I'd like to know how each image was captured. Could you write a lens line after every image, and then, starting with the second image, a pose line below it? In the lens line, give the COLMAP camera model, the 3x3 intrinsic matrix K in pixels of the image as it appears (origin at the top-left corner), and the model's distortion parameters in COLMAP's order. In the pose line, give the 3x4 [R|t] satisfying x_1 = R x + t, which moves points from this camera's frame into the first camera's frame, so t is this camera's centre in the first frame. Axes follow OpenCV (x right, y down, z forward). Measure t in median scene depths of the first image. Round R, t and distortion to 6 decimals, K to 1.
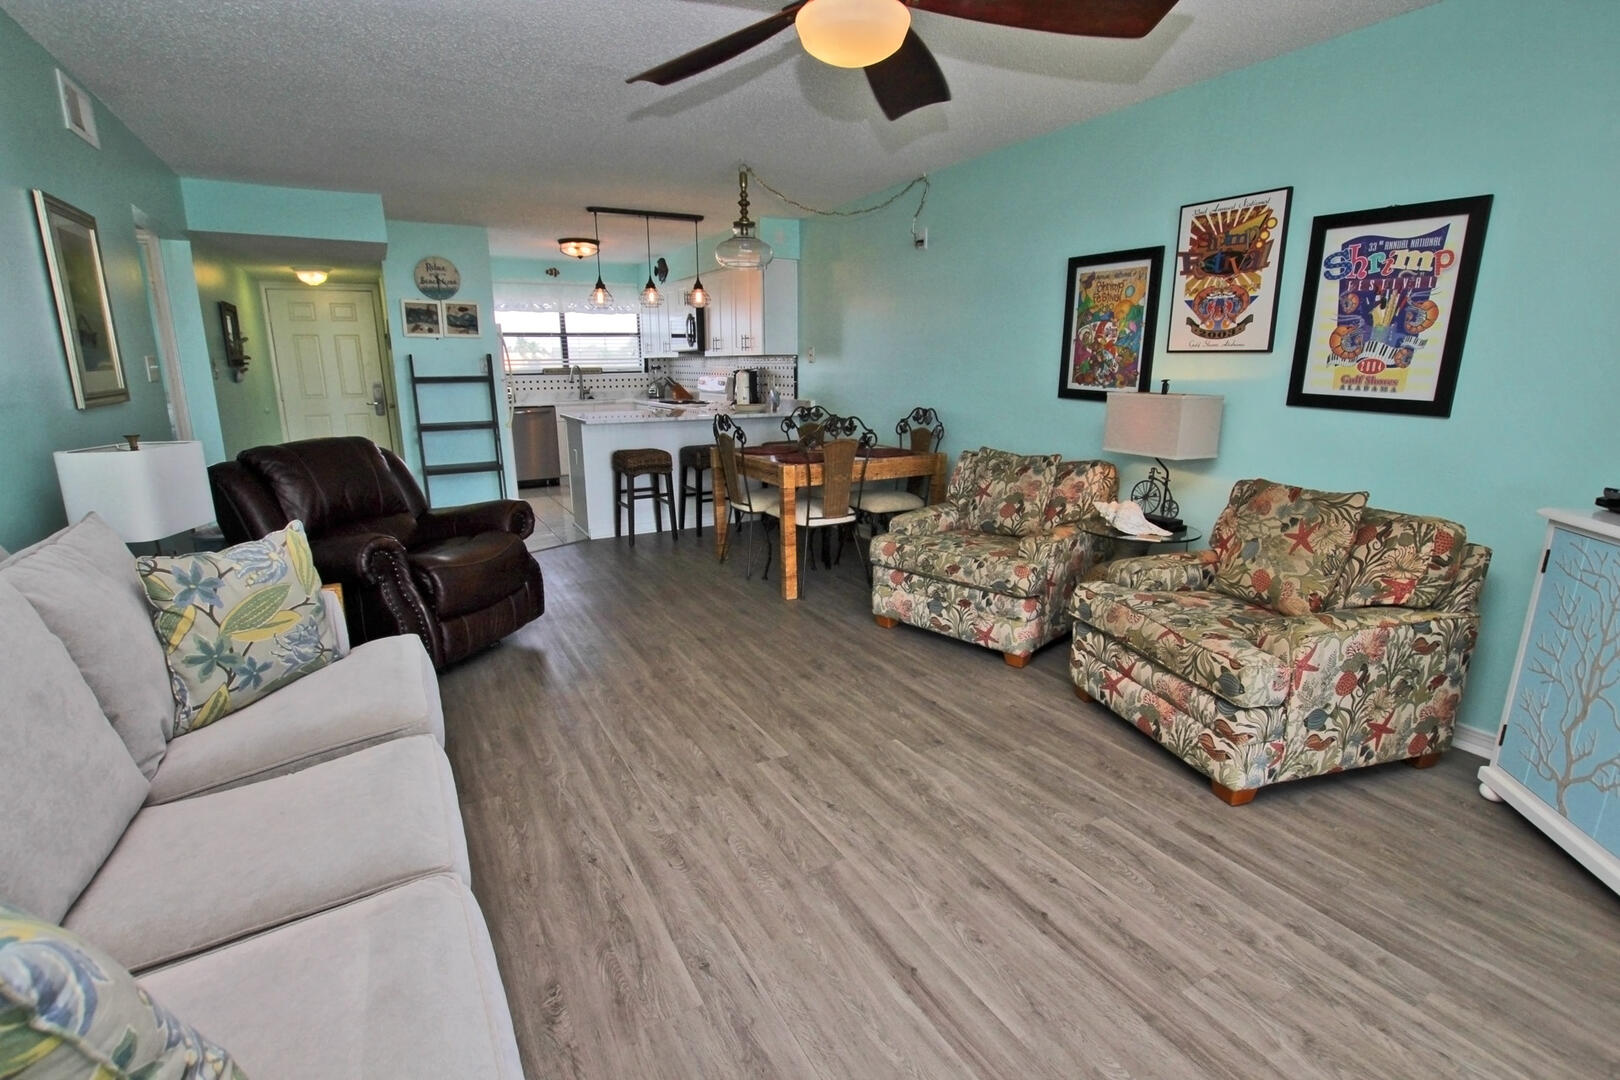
lens RADIAL K [[753.1, 0, 812.1], [0, 753.1, 540.5], [0, 0, 1]] dist [-0.034538, 0.004281]
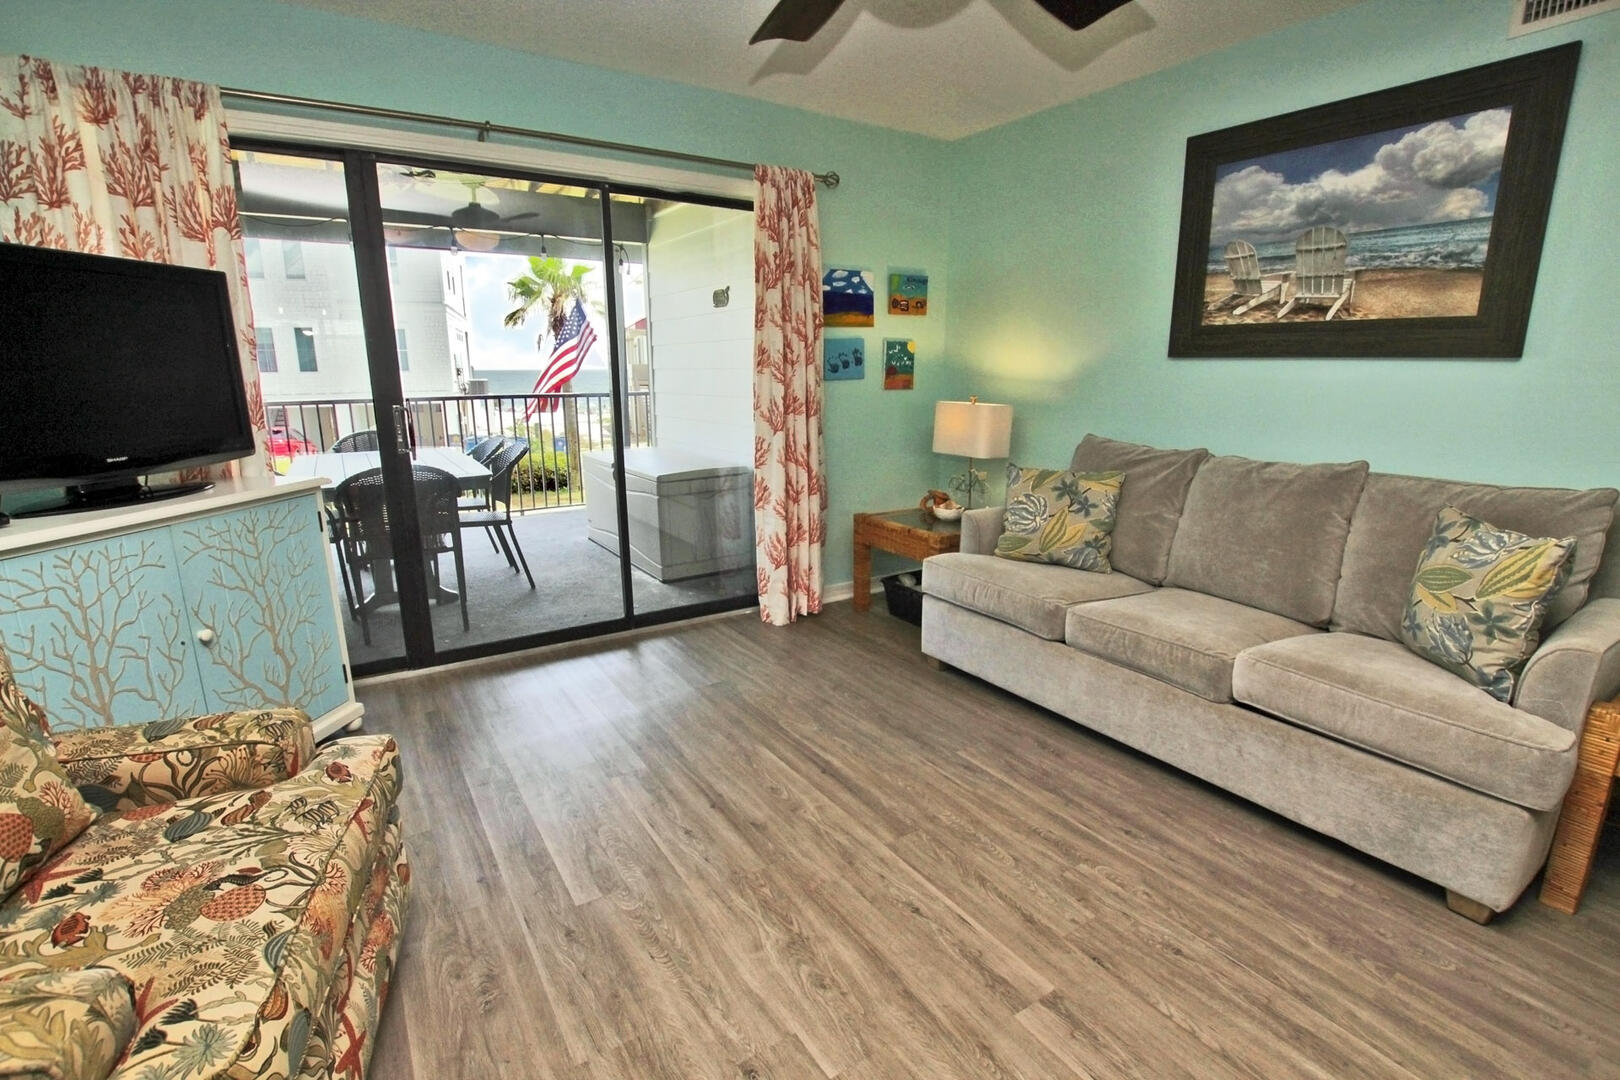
lens RADIAL K [[753.1, 0, 809.1], [0, 753.1, 543.2], [0, 0, 1]] dist [-0.034538, 0.004281]
pose [[-0.998037, 0.019169, -0.059615, 0.121742], [-0.009289, 0.896147, 0.443659, -0.232952], [0.061928, 0.443342, -0.894211, 1.053700]]
